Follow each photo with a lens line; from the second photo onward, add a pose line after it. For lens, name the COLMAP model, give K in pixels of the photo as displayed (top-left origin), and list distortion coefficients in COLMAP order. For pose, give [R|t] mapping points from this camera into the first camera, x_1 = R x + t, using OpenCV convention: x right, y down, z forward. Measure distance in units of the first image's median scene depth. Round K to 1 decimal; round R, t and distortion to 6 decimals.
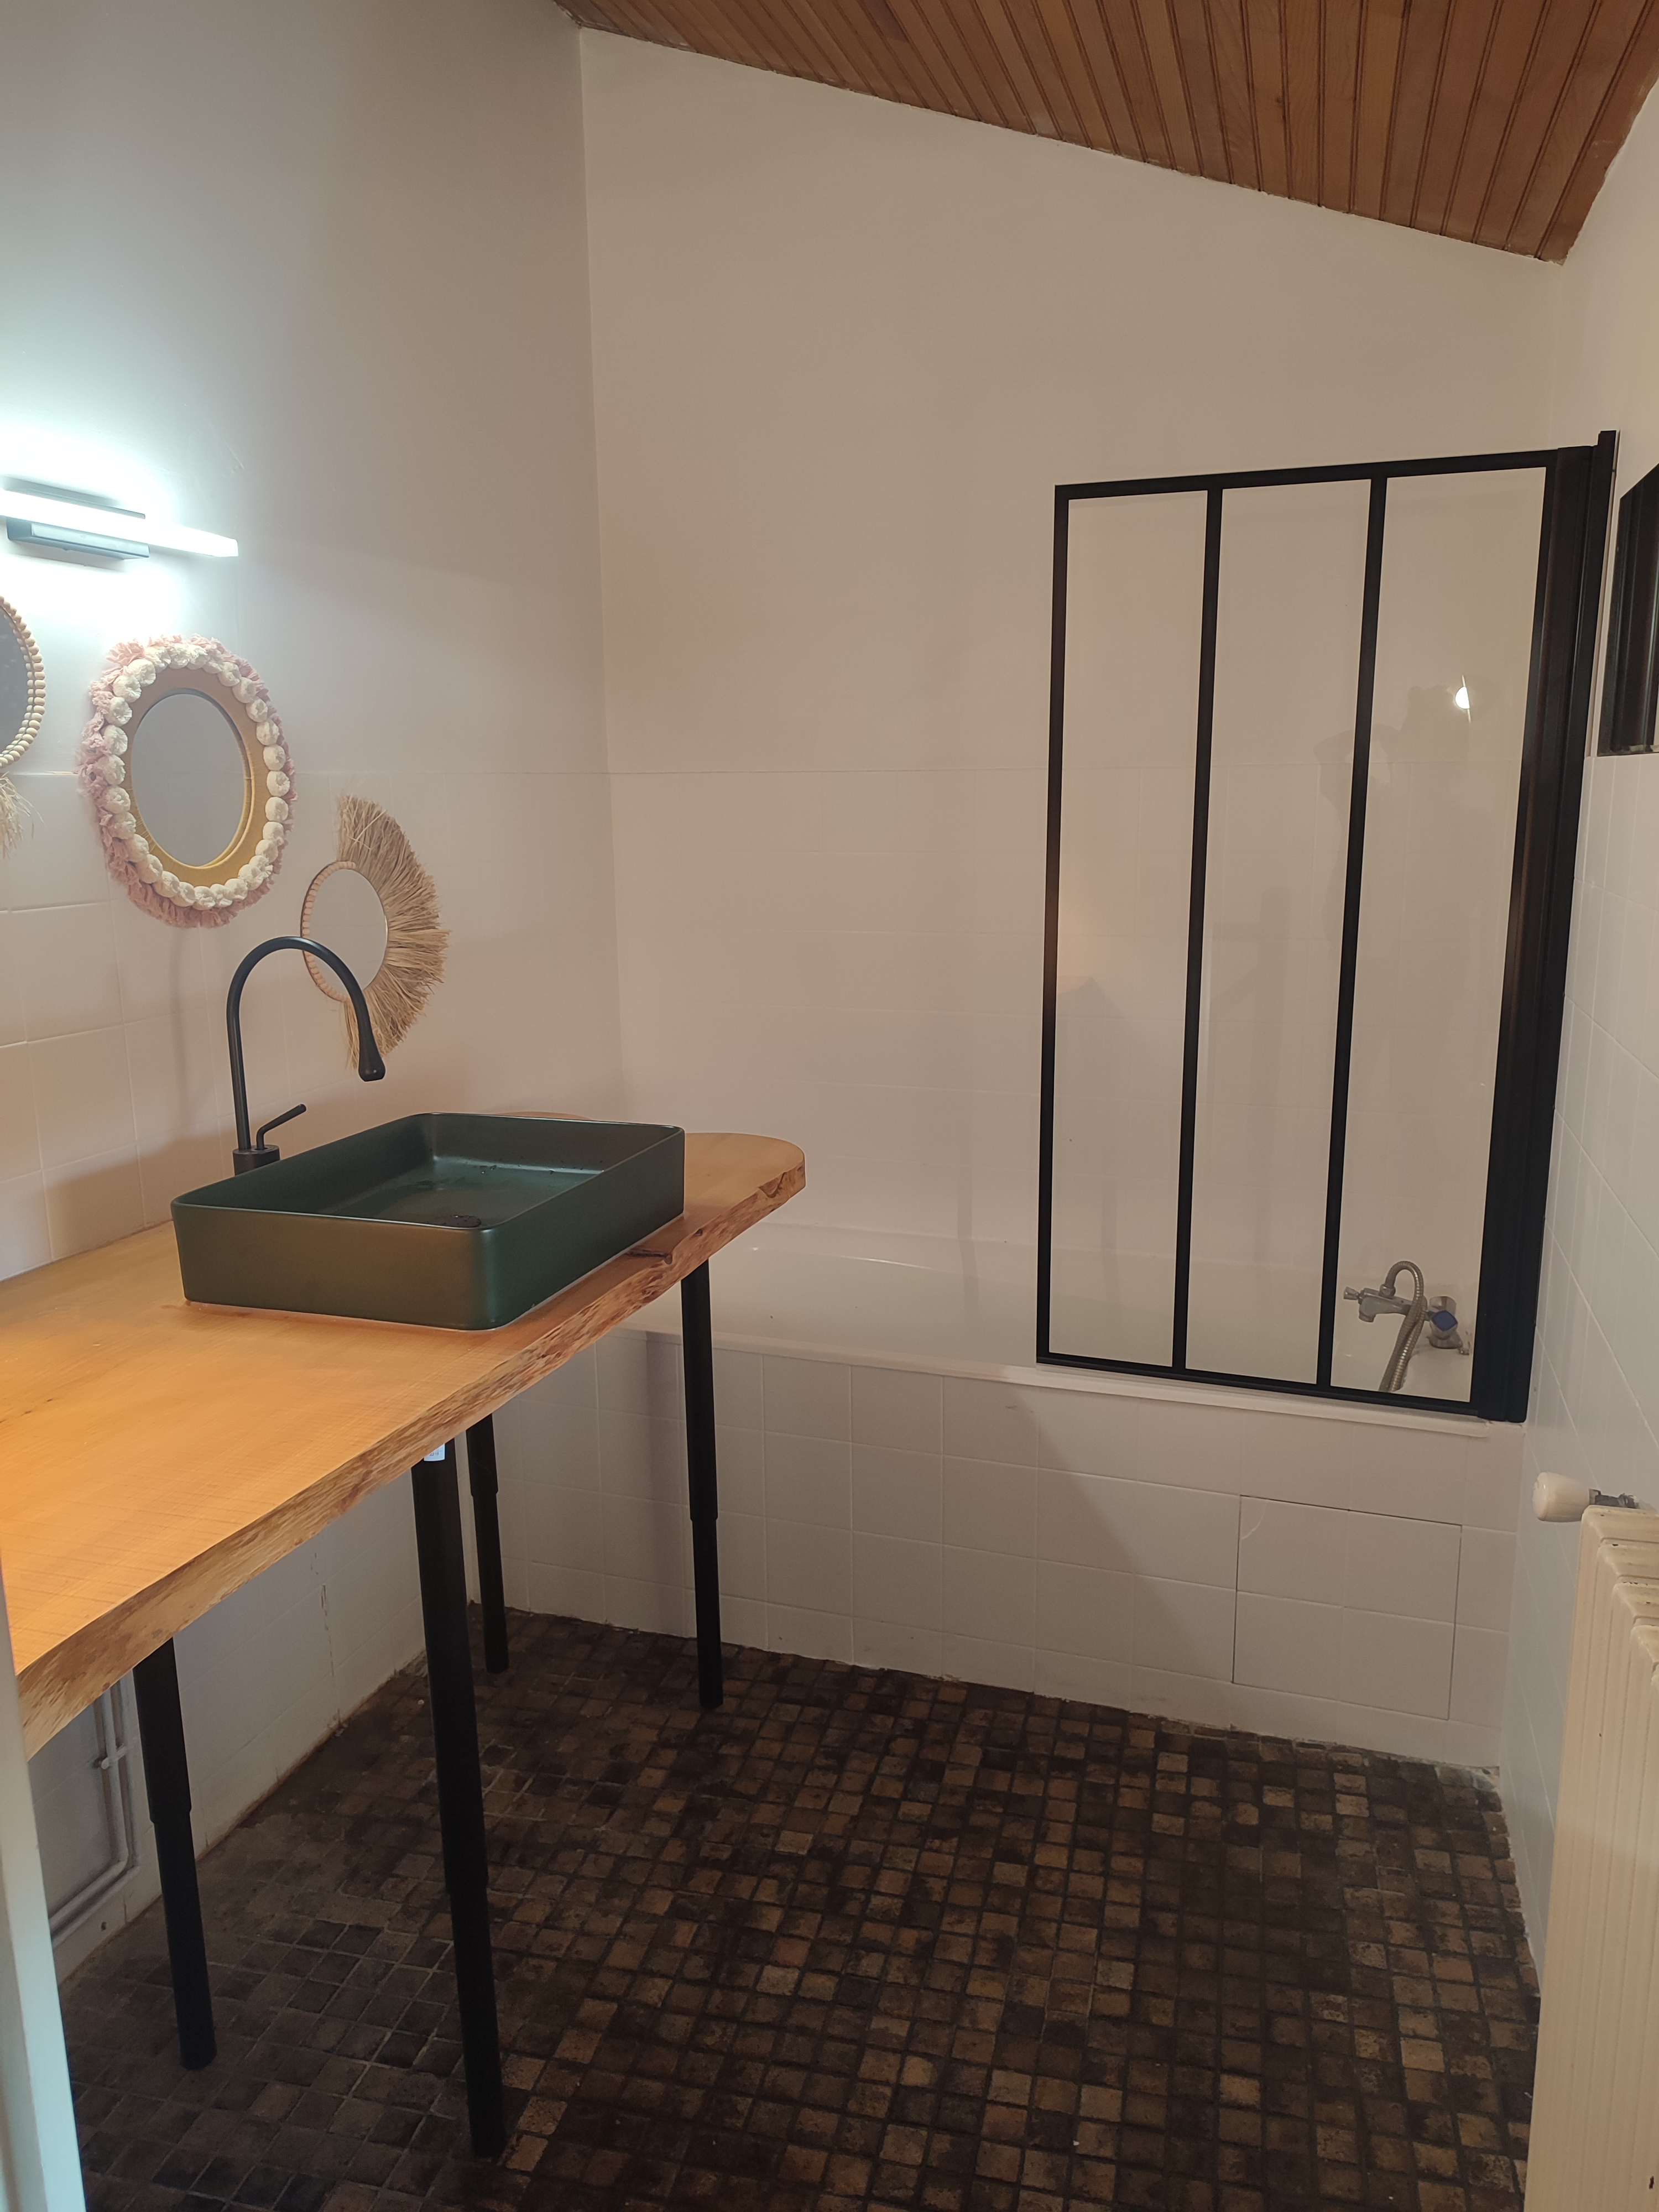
lens RADIAL K [[1565.4, 0, 831.4], [0, 1565.4, 1104.1], [0, 0, 1]] dist [0.030257, -0.028233]
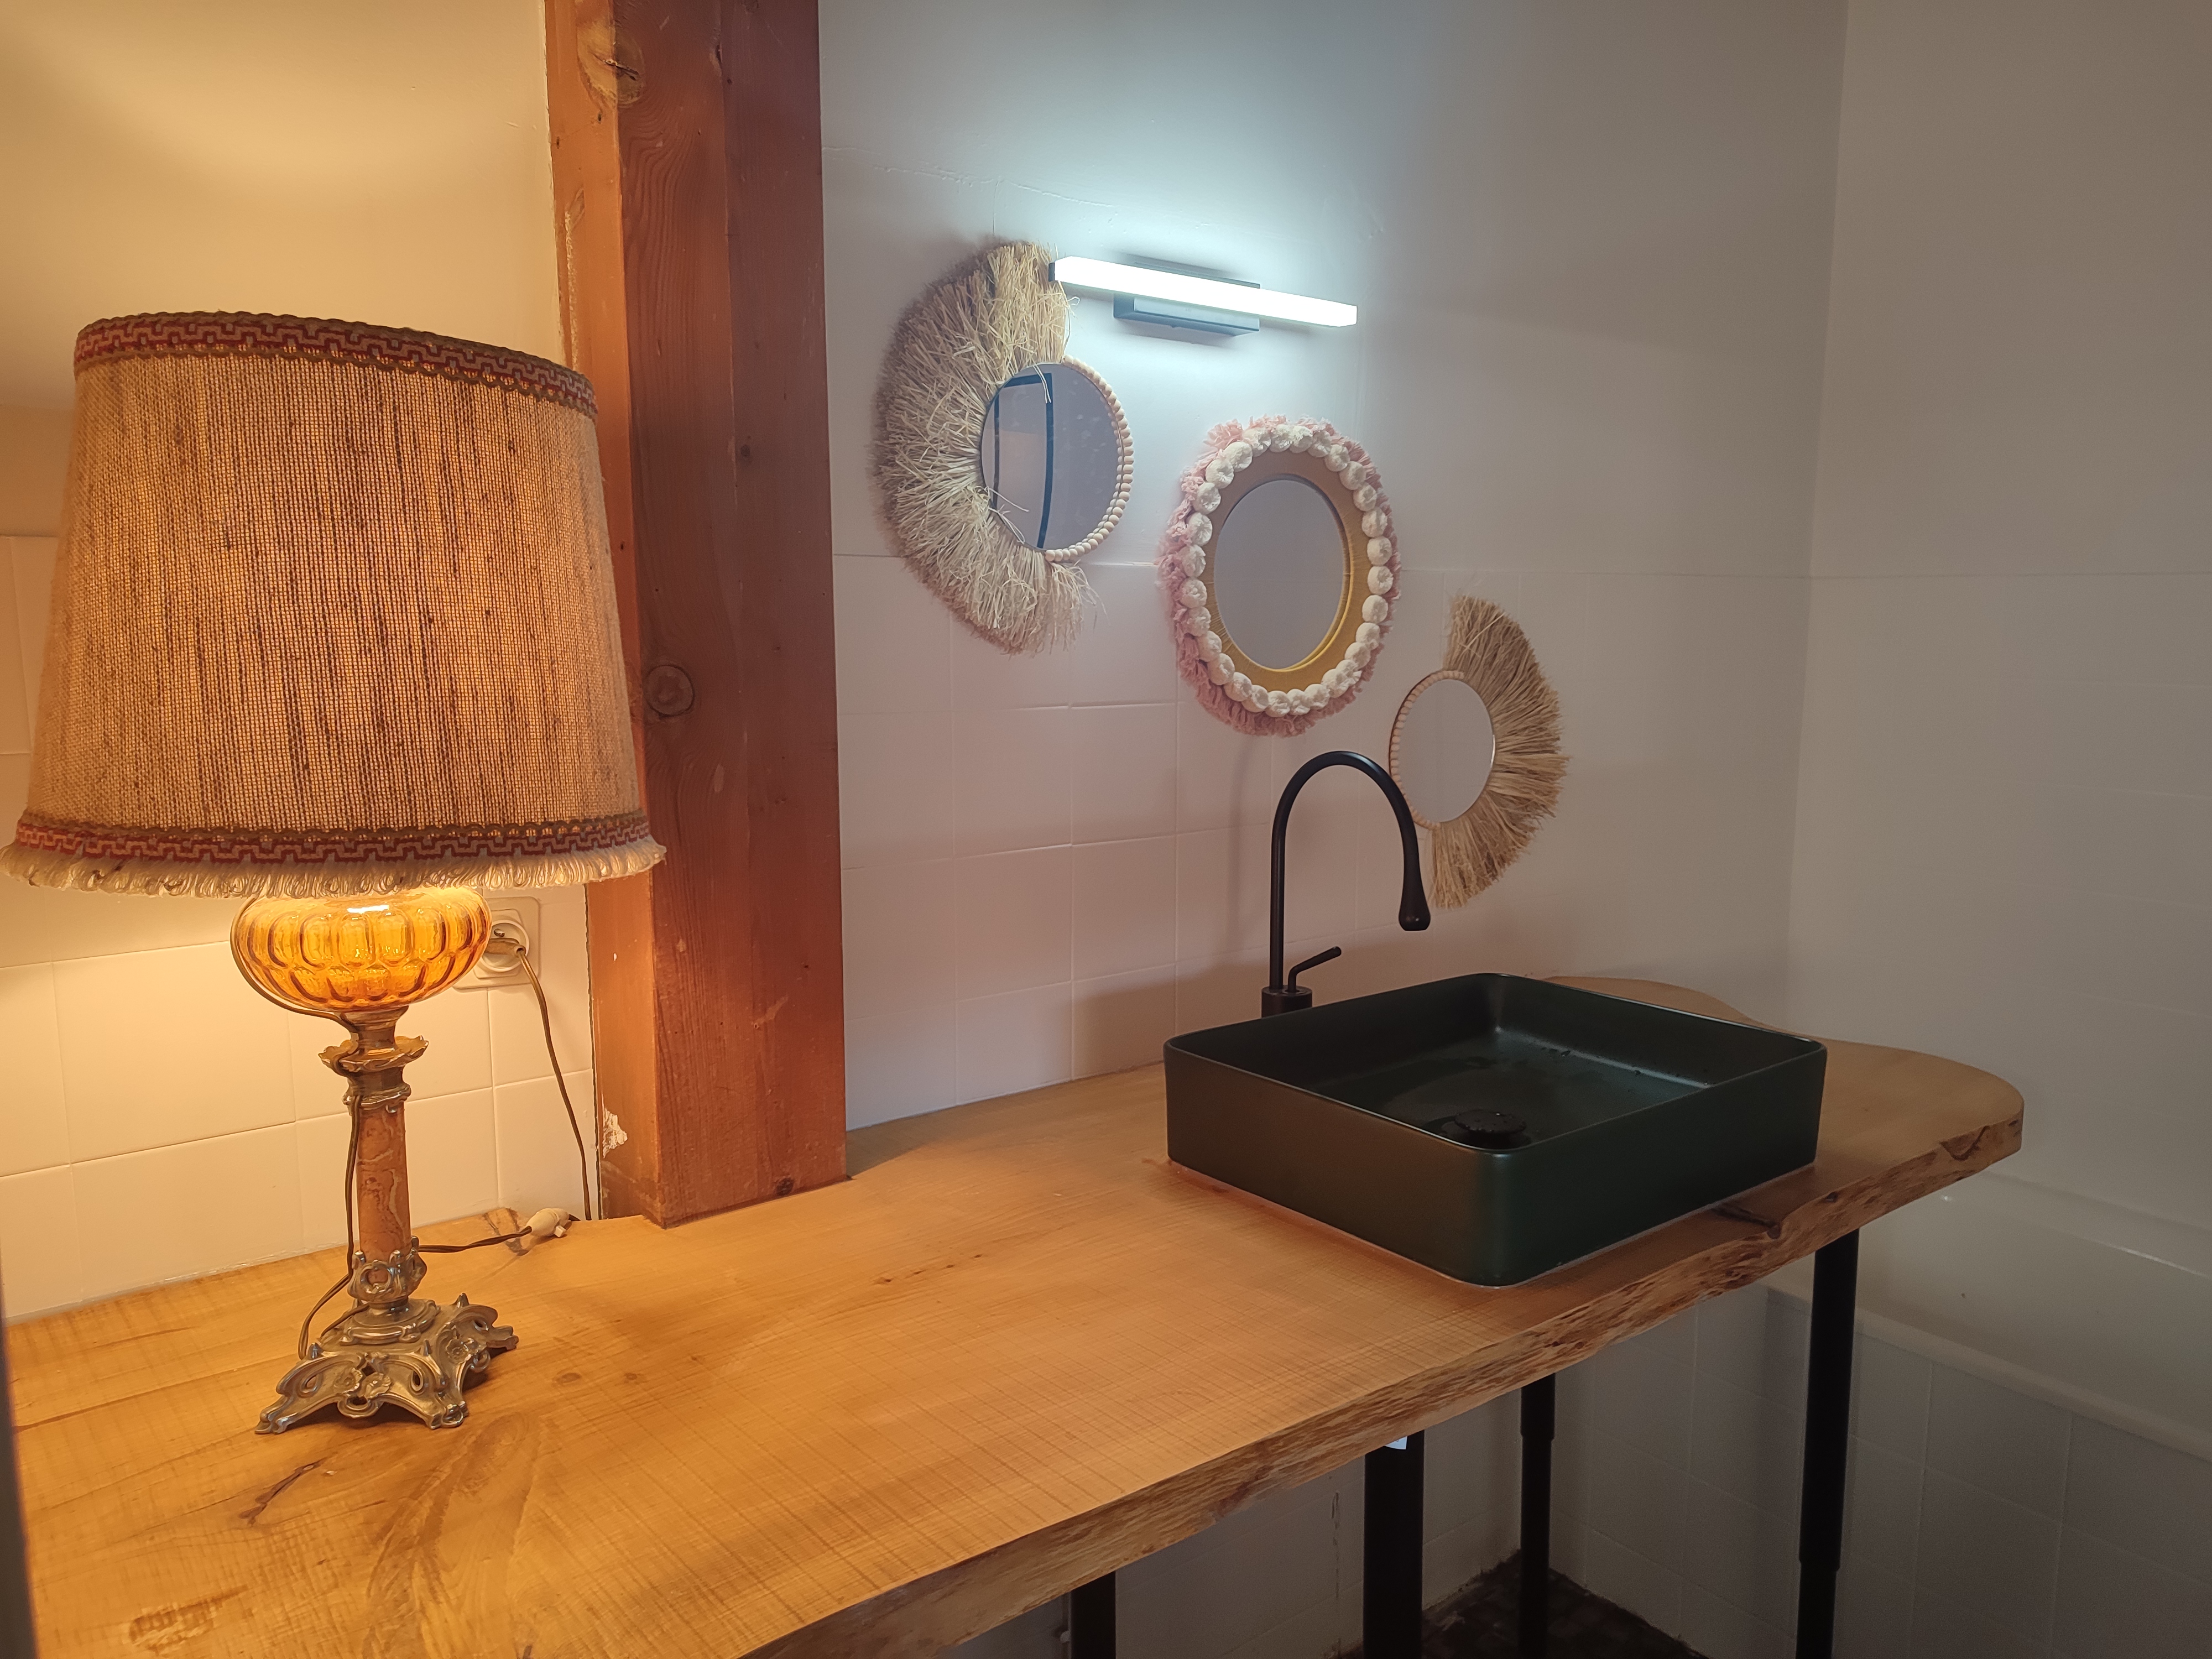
lens RADIAL K [[1565.4, 0, 1110.5], [0, 1565.4, 836.3], [0, 0, 1]] dist [0.030257, -0.028233]
pose [[0.837136, 0.089719, -0.539587, 0.012452], [-0.120758, 0.992431, -0.022335, -0.025053], [0.533498, 0.083857, 0.841634, 0.210020]]
